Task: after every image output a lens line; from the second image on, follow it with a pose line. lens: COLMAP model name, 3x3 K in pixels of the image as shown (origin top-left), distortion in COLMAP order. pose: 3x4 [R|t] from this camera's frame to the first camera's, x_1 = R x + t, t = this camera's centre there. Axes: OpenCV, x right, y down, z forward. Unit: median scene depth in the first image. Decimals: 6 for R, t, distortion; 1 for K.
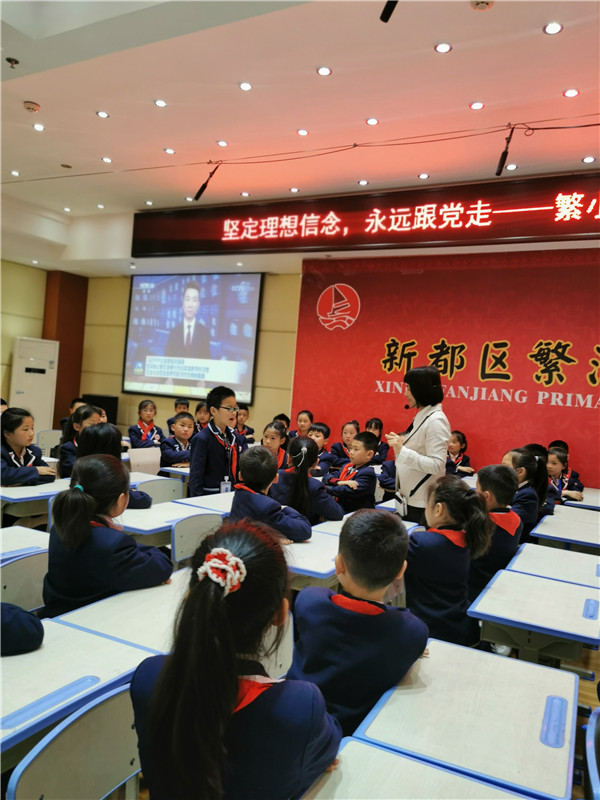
lens RADIAL K [[624.4, 0, 300.4], [0, 624.4, 393.3], [0, 0, 1]] dist [0.092433, 0.003253]
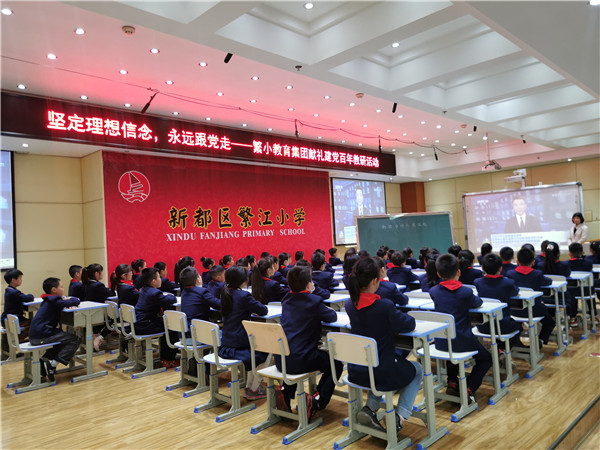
lens RADIAL K [[468.3, 0, 299.9], [0, 468.3, 228.4], [0, 0, 1]] dist [0.092433, 0.003253]
pose [[0.288627, -0.072279, 0.954709, -0.936929], [0.092715, 0.994570, 0.047268, -0.060571], [-0.952942, 0.074873, 0.293762, 0.330967]]
